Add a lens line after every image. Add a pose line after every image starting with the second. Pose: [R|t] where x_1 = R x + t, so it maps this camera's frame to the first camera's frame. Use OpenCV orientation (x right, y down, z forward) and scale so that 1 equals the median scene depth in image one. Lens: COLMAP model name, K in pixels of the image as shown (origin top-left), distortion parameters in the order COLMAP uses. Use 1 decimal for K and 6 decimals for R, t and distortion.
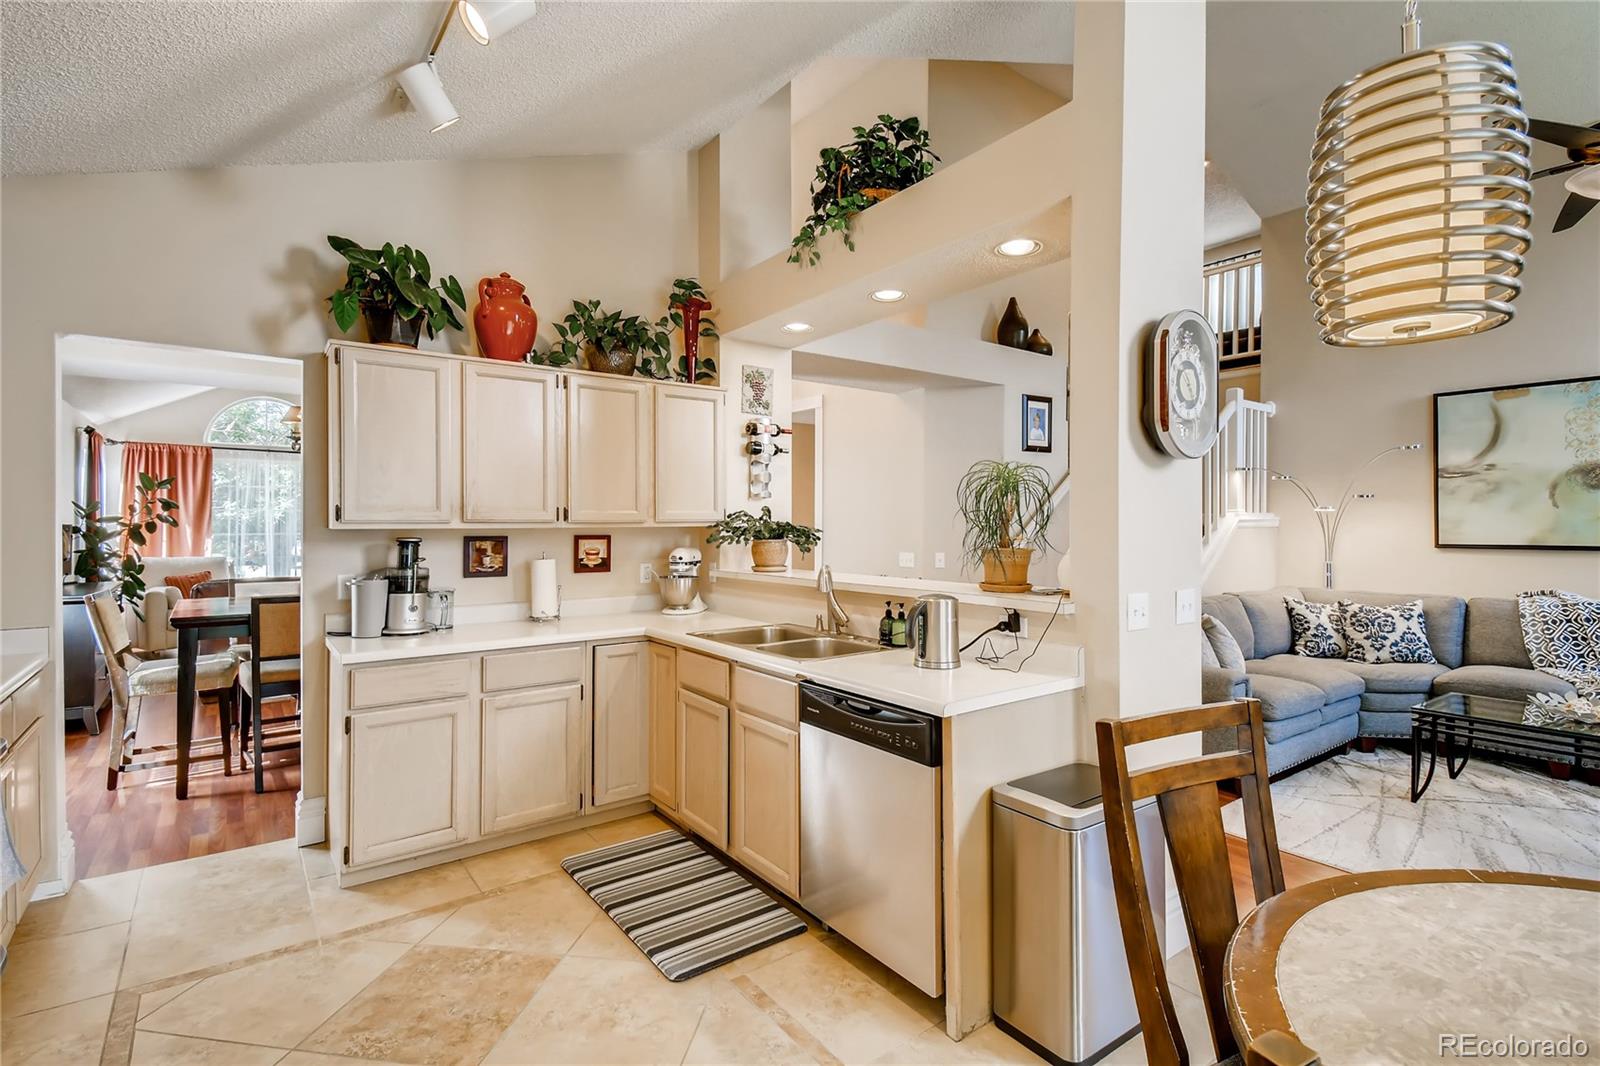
lens RADIAL K [[747.6, 0, 796.5], [0, 747.6, 524.5], [0, 0, 1]] dist [0.058459, -0.038955]
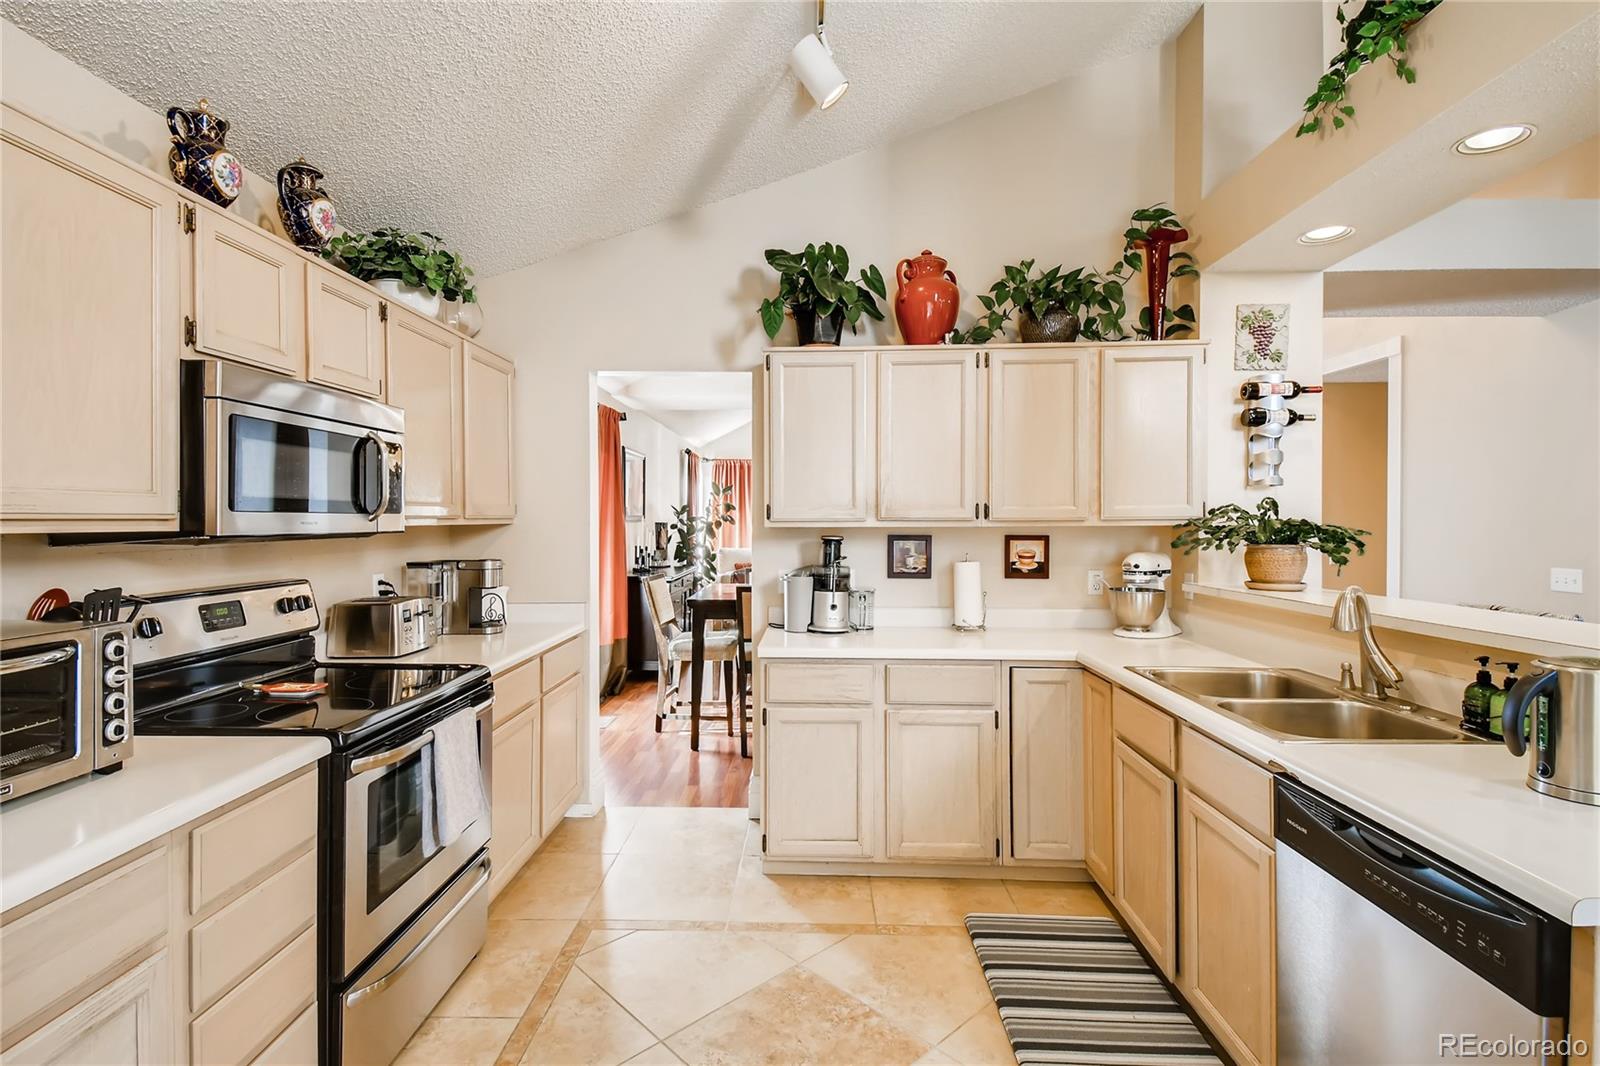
lens RADIAL K [[747.6, 0, 796.5], [0, 747.6, 524.5], [0, 0, 1]] dist [0.058459, -0.038955]
pose [[0.786589, 0.002219, -0.617473, 0.060368], [-0.000805, 0.999996, 0.002568, -0.000210], [0.617476, -0.001523, 0.786588, 0.183617]]
